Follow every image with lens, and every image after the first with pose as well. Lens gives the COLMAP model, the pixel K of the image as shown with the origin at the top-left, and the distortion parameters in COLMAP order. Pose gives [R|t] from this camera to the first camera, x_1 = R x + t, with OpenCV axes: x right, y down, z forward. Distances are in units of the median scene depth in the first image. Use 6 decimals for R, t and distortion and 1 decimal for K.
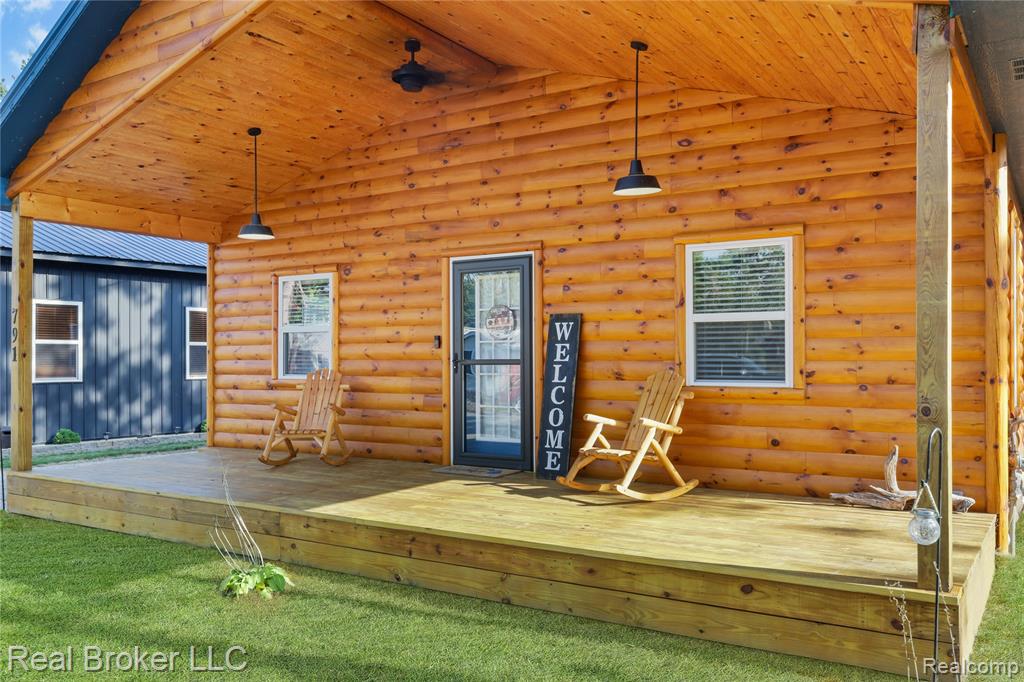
lens RADIAL K [[856.0, 0, 495.2], [0, 856.0, 352.4], [0, 0, 1]] dist [-0.003396, -0.002210]
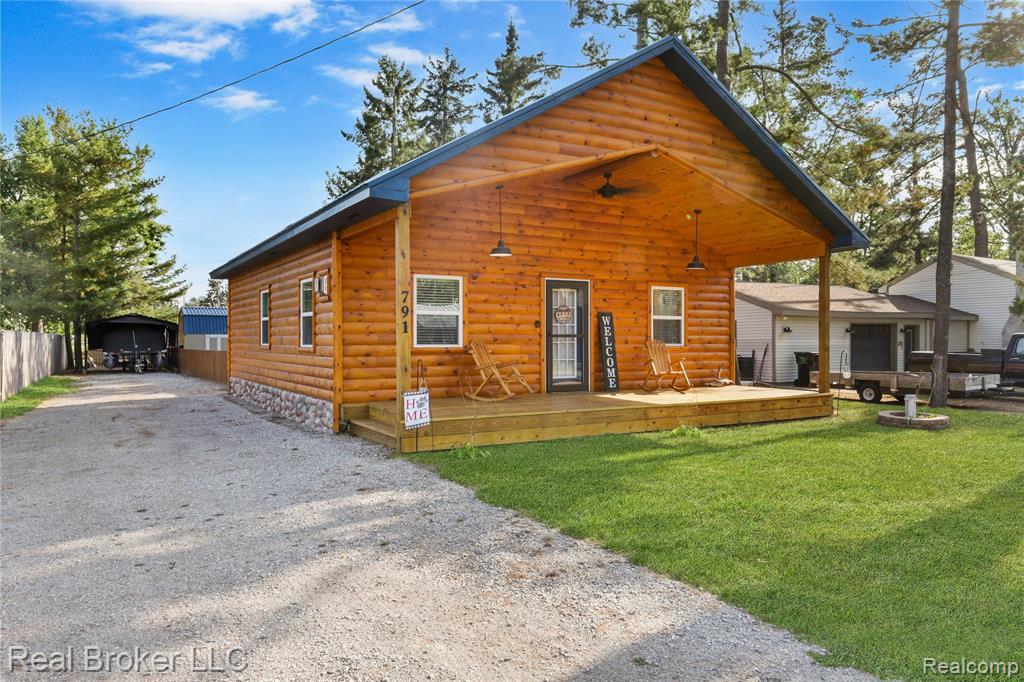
lens RADIAL K [[709.7, 0, 512.0], [0, 709.7, 341.0], [0, 0, 1]] dist [0.003421, 0.000210]
pose [[0.433084, 0.001961, 0.901352, -1.459965], [-0.006285, 0.999980, 0.000844, 0.022429], [-0.901332, -0.006030, 0.433087, 0.428702]]
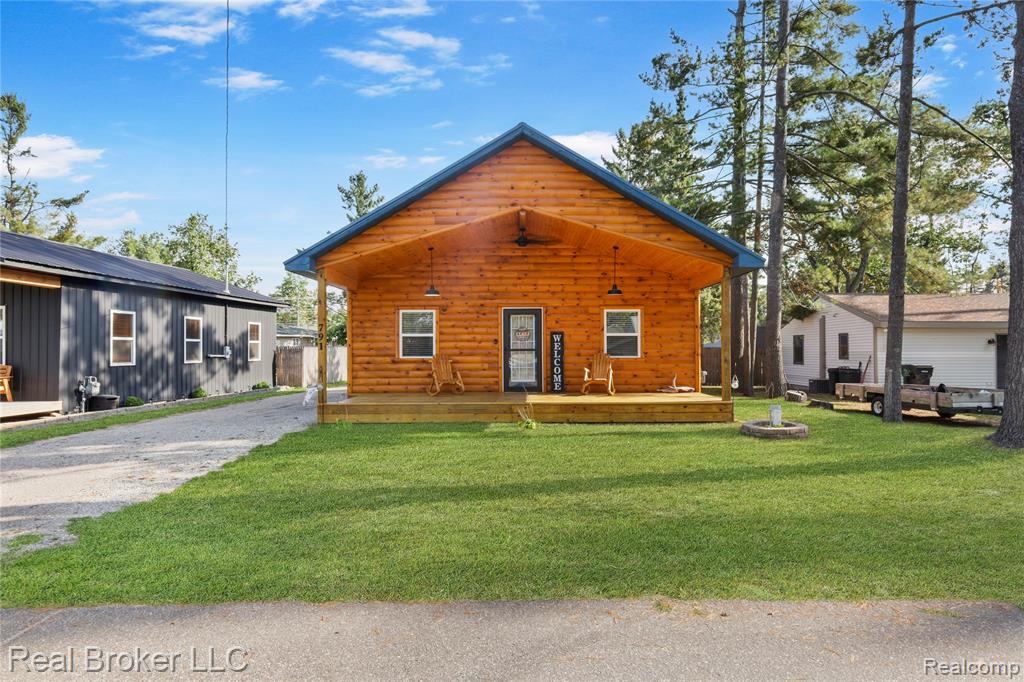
lens RADIAL K [[581.3, 0, 512.0], [0, 581.3, 341.0], [0, 0, 1]] dist [-0.001172, 0.000271]
pose [[0.838587, 0.011807, 0.544639, -0.955393], [-0.003087, 0.999852, -0.016922, 0.014146], [-0.544758, 0.012510, 0.838500, -0.414082]]
